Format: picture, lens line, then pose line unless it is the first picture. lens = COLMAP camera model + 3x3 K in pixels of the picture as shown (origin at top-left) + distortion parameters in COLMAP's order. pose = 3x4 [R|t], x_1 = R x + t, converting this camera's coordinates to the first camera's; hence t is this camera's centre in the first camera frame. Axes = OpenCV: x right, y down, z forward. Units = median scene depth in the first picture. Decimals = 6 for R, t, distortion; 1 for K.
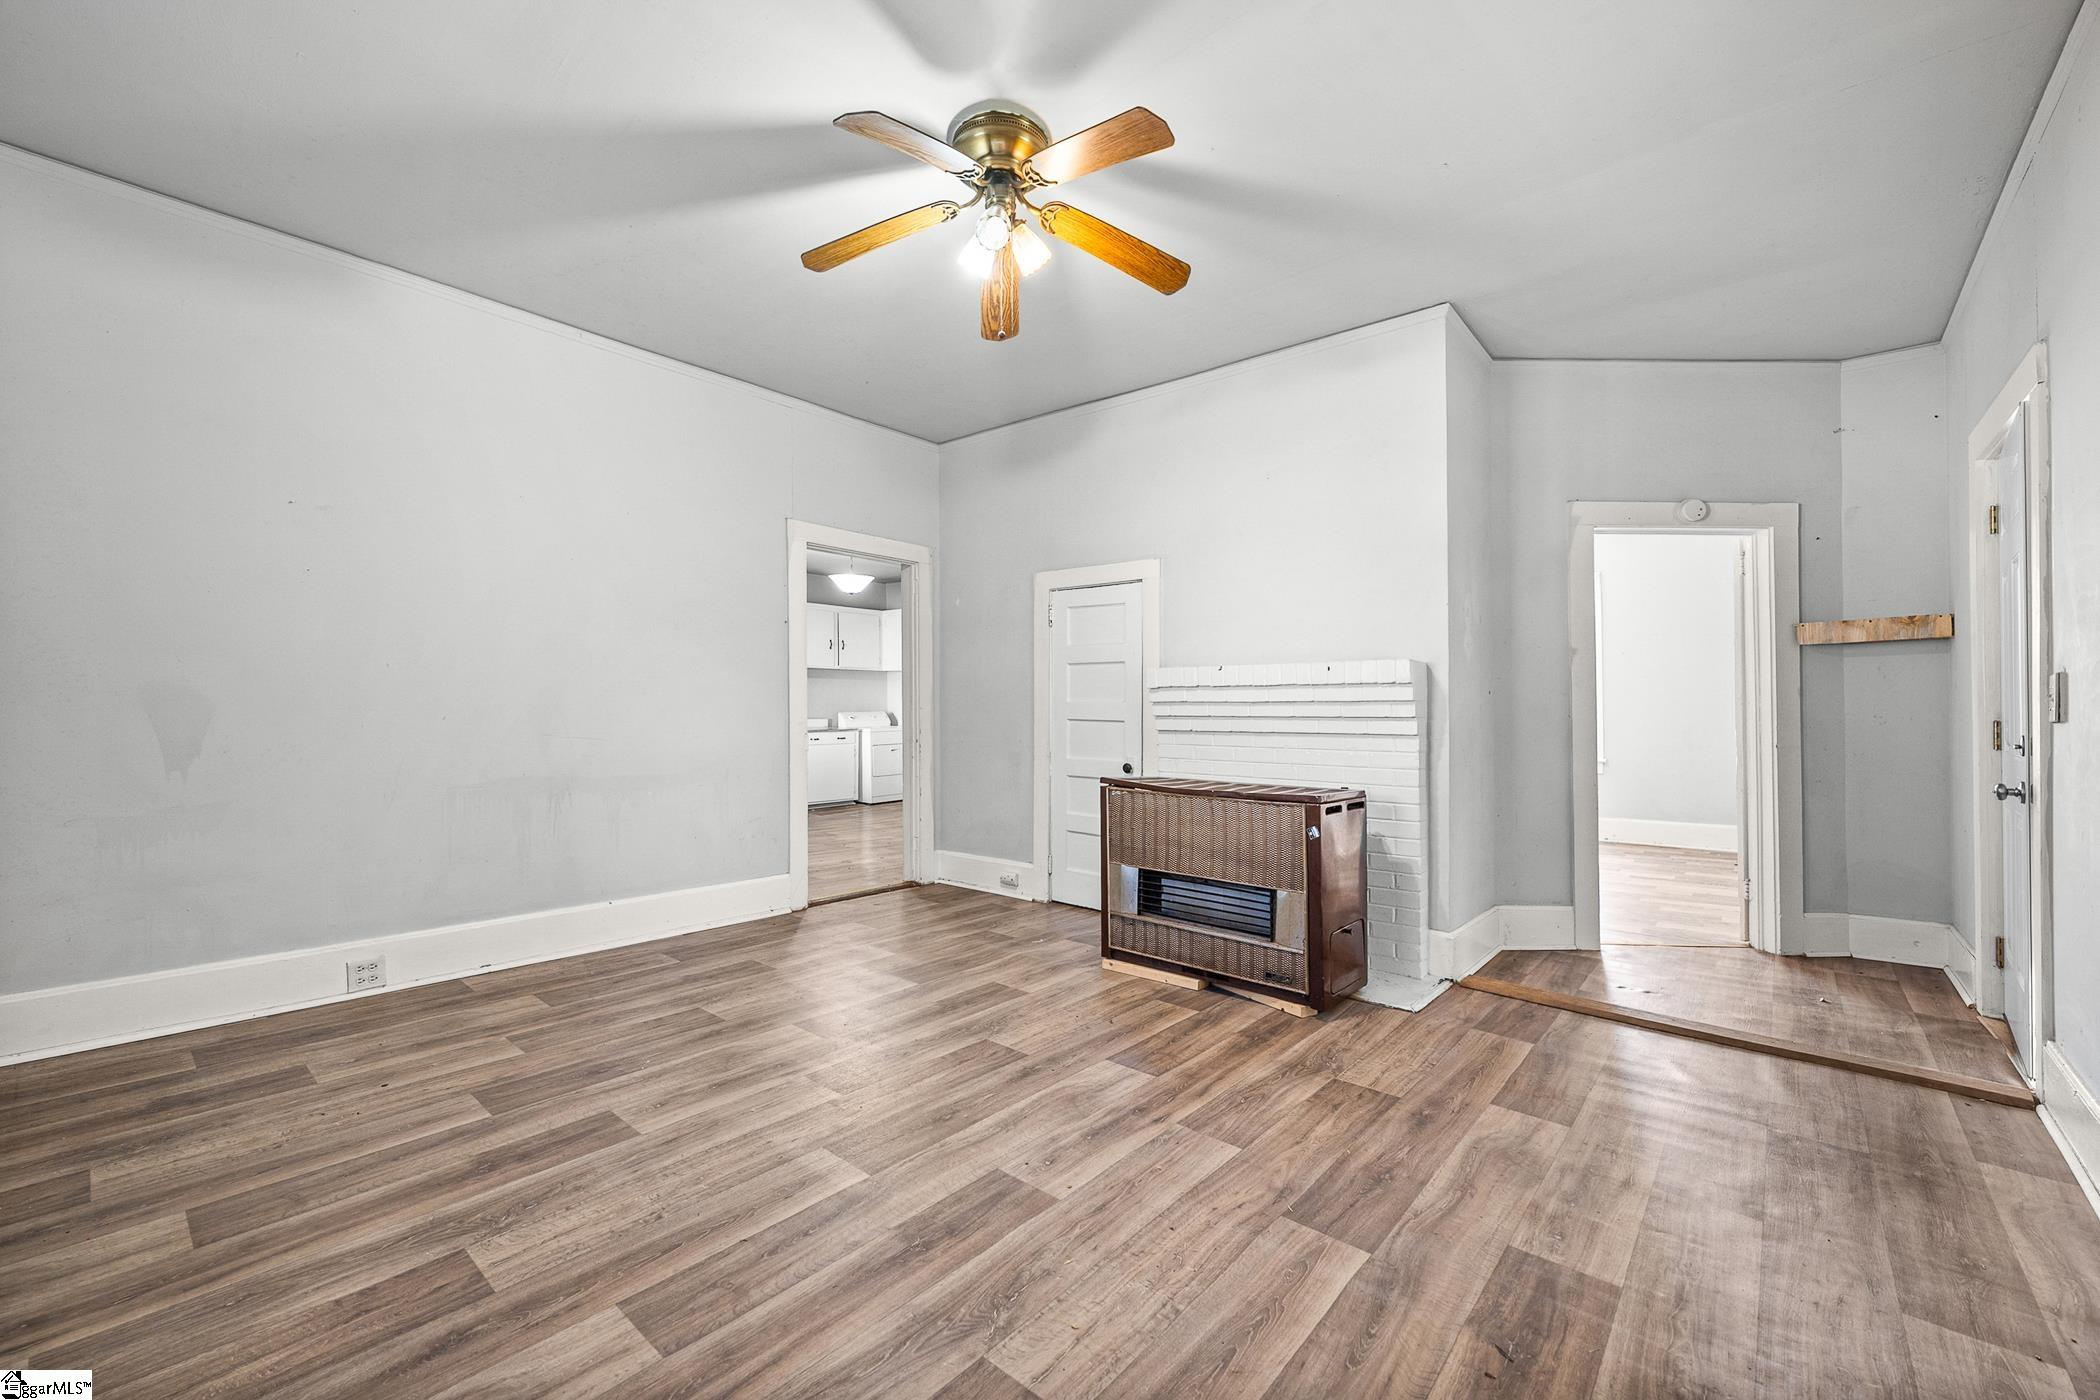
lens RADIAL K [[849.5, 0, 1038.2], [0, 849.5, 725.1], [0, 0, 1]] dist [0.000774, -0.000055]
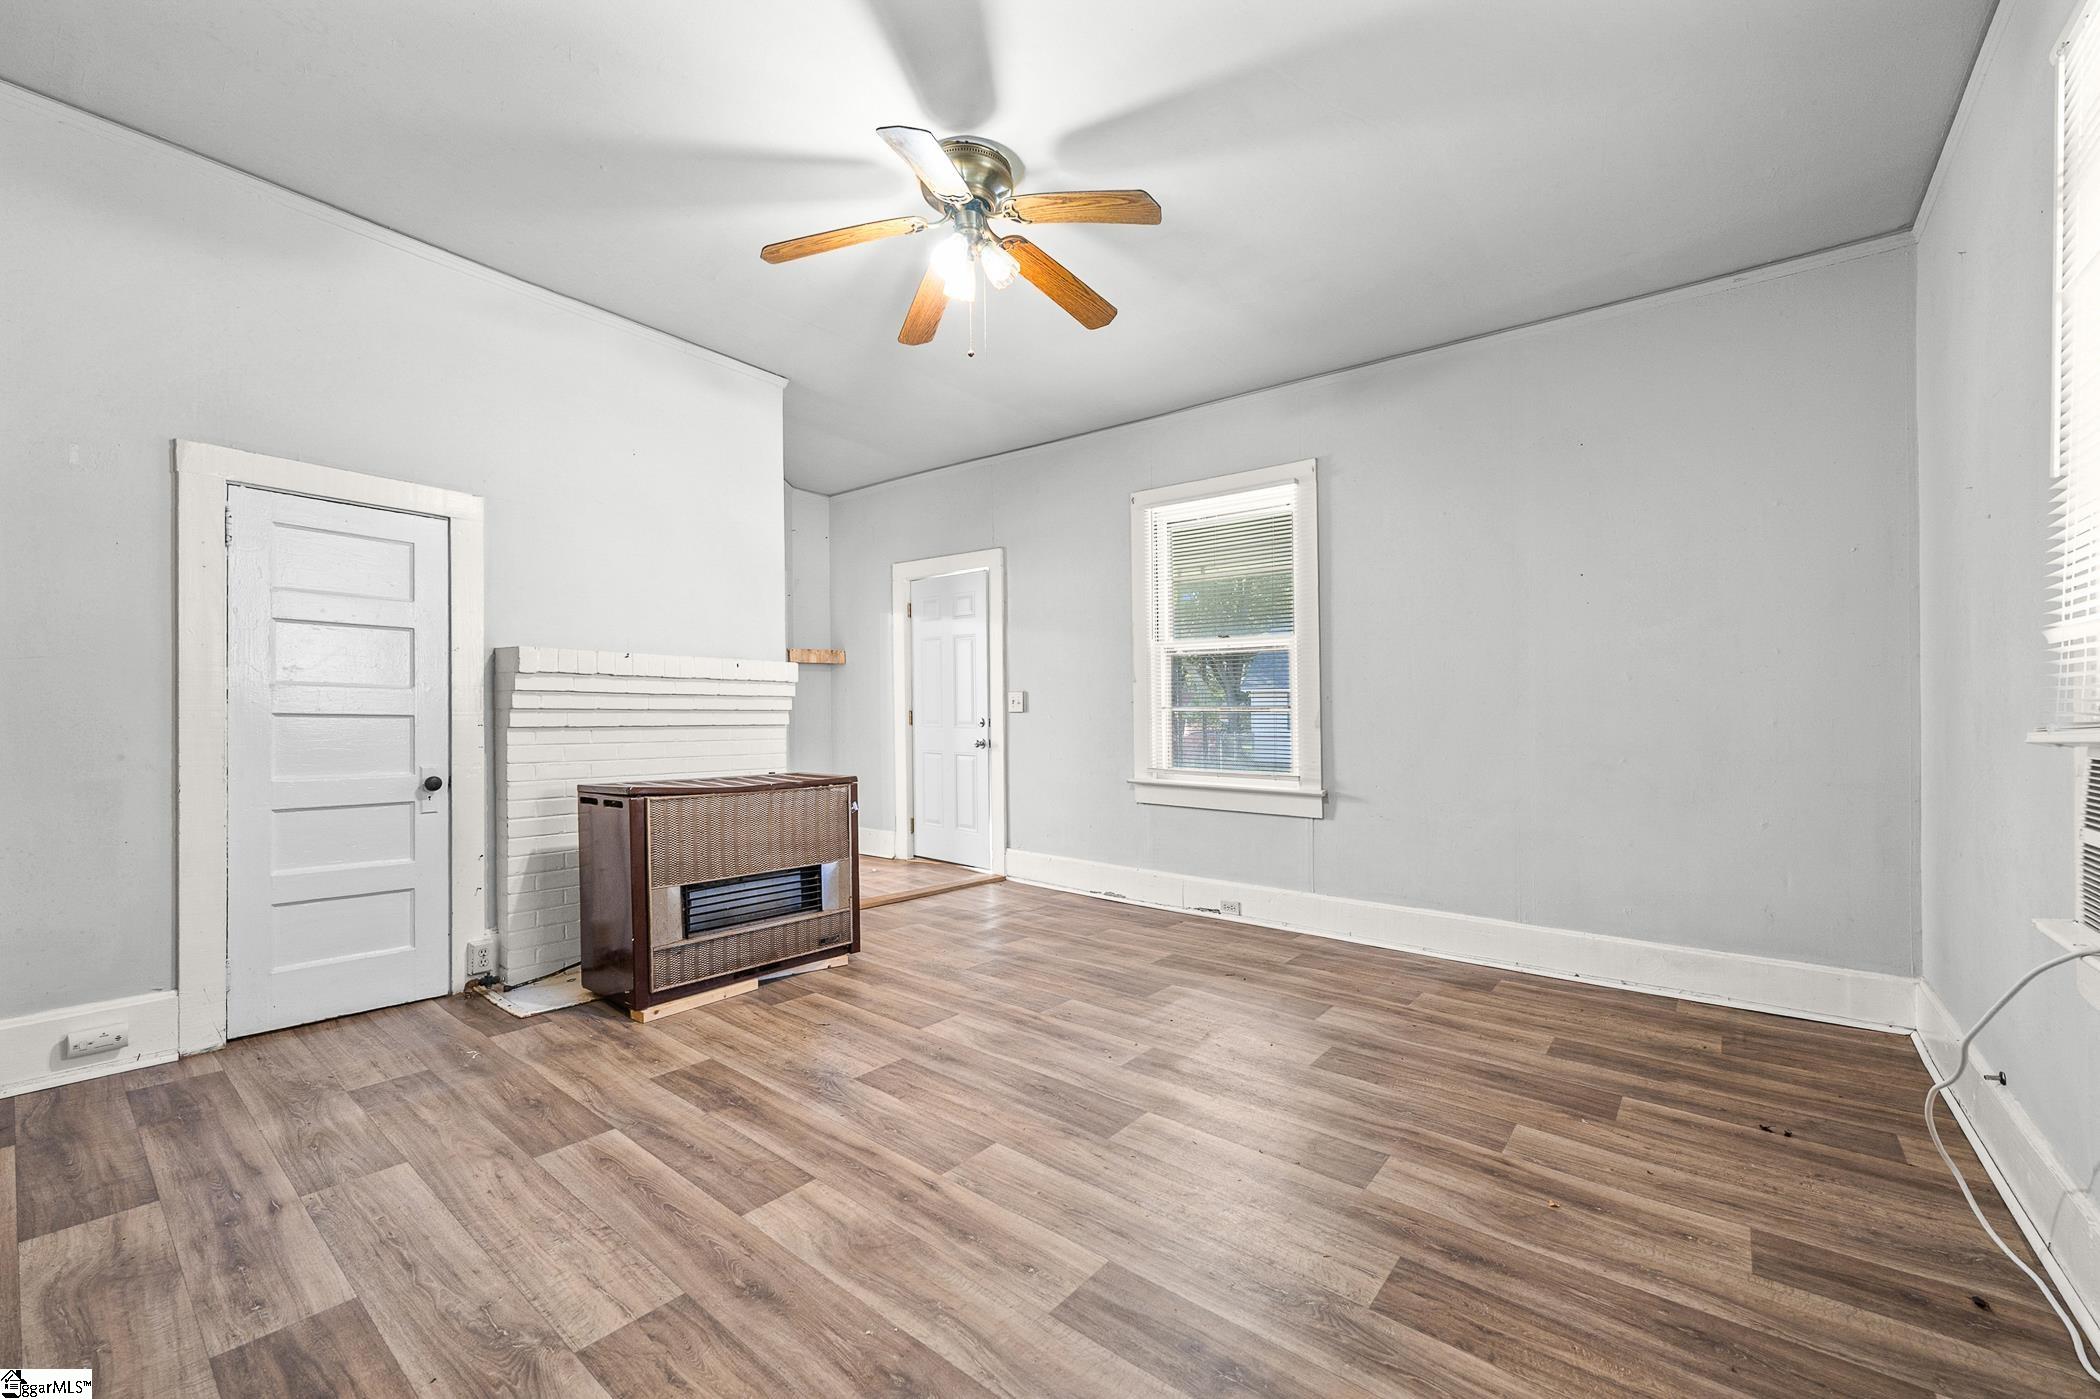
lens RADIAL K [[840.4, 0, 1039.7], [0, 840.4, 699.8], [0, 0, 1]] dist [-0.000030, 0.000295]
pose [[-0.039030, 0.005683, 0.999222, -1.029376], [0.002218, 0.999982, -0.005600, -0.021935], [-0.999236, 0.001998, -0.039042, 0.911114]]
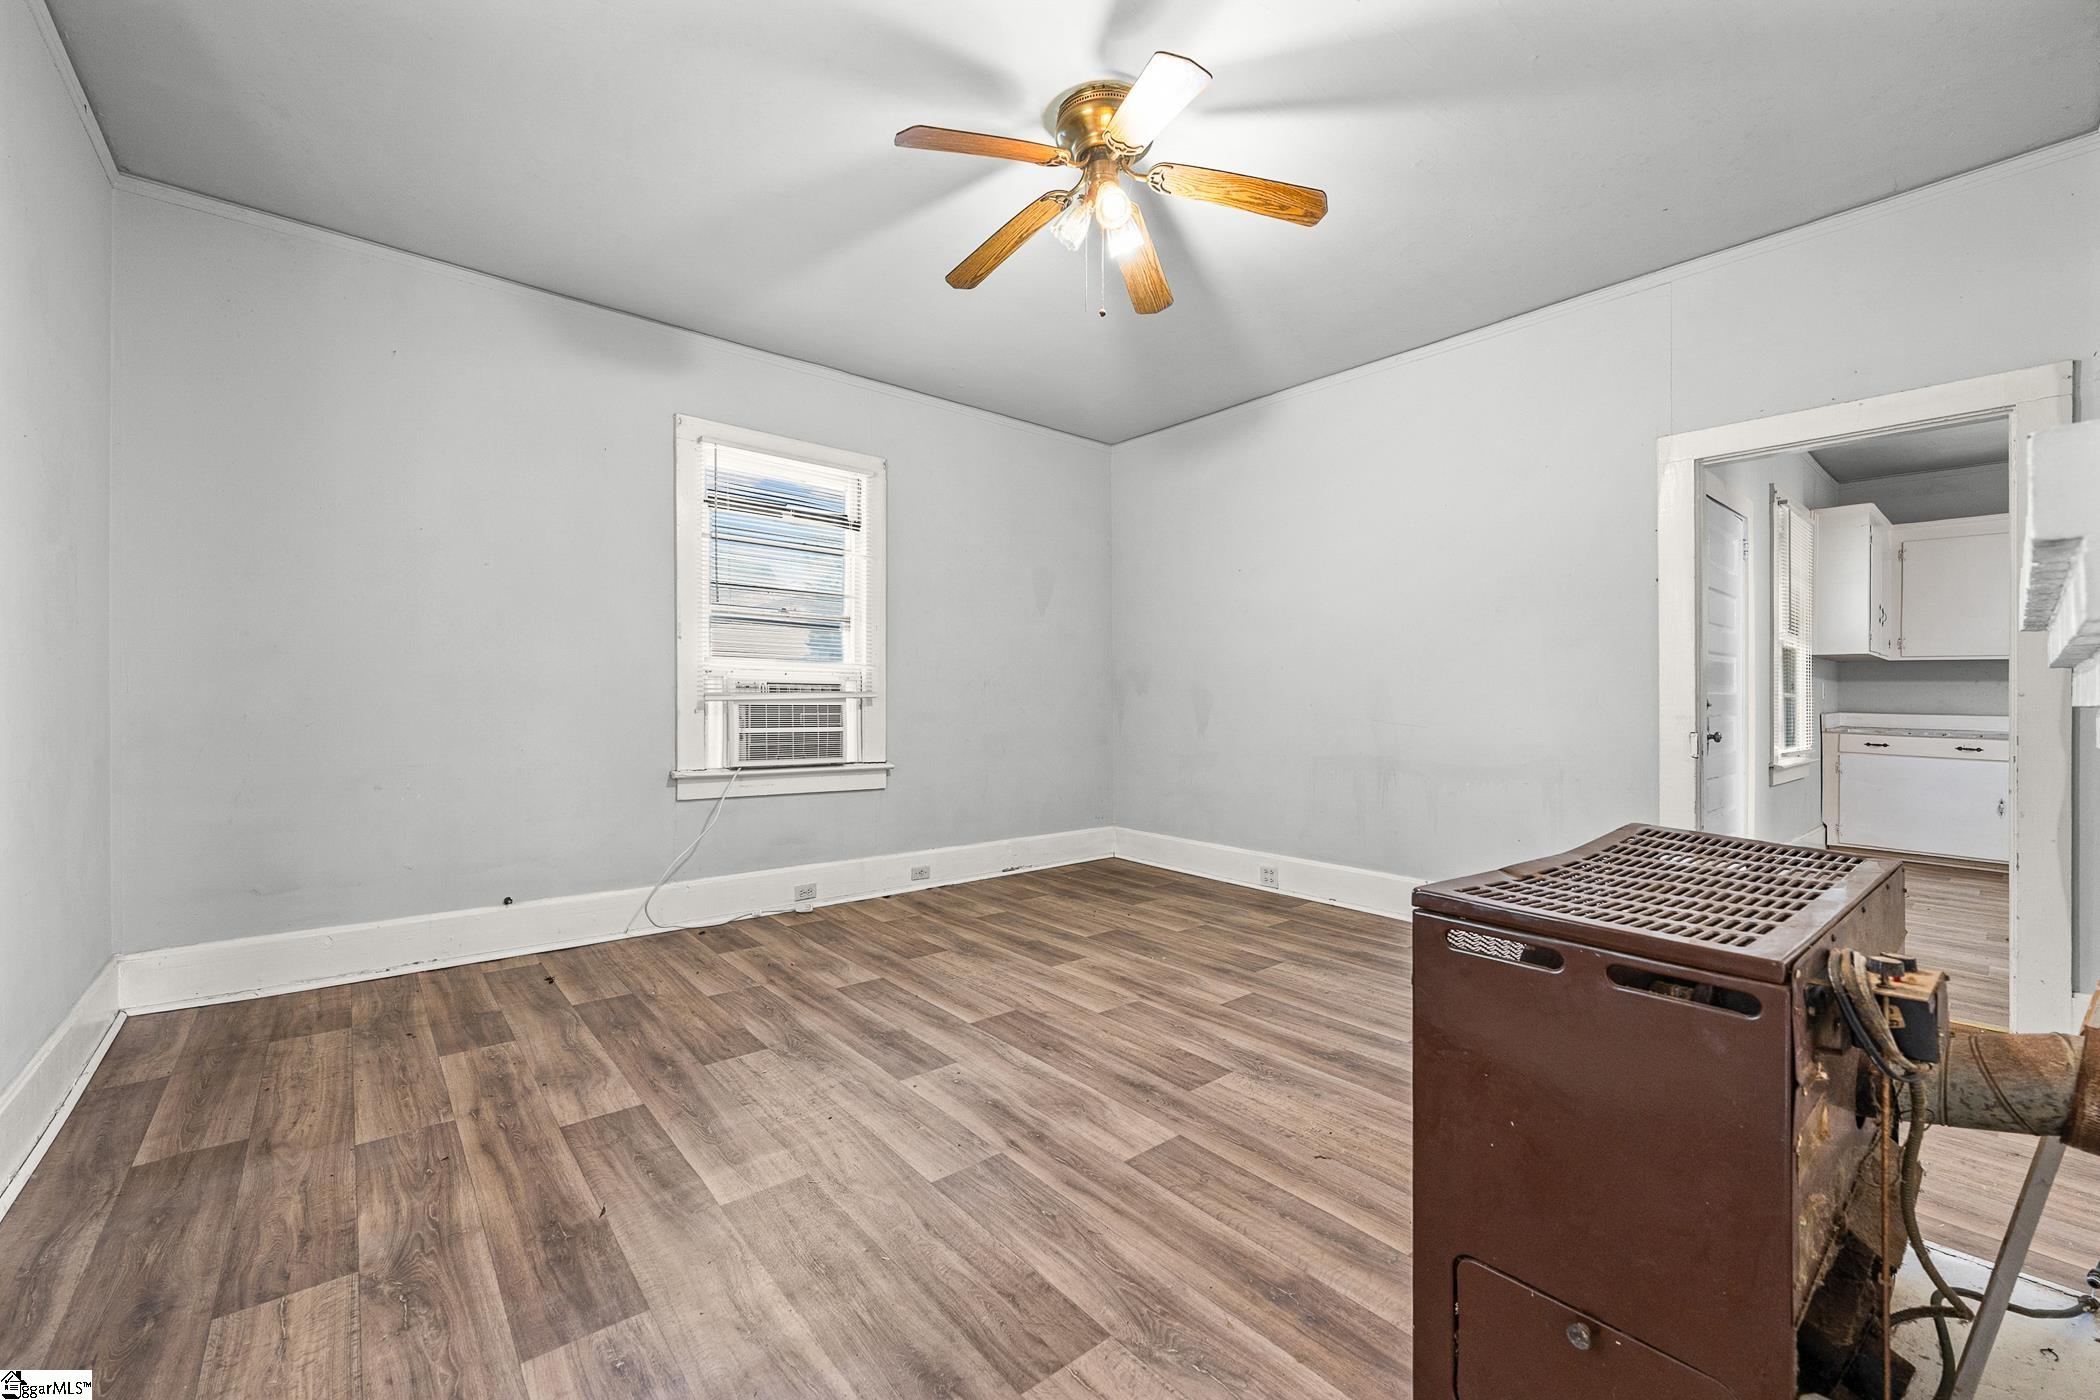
lens RADIAL K [[845.8, 0, 1043.7], [0, 845.8, 711.6], [0, 0, 1]] dist [-0.001057, 0.000162]
pose [[-0.156053, 0.007665, -0.987719, 0.890772], [-0.023307, 0.999663, 0.011440, -0.004145], [0.987474, 0.024806, -0.155822, 1.014462]]
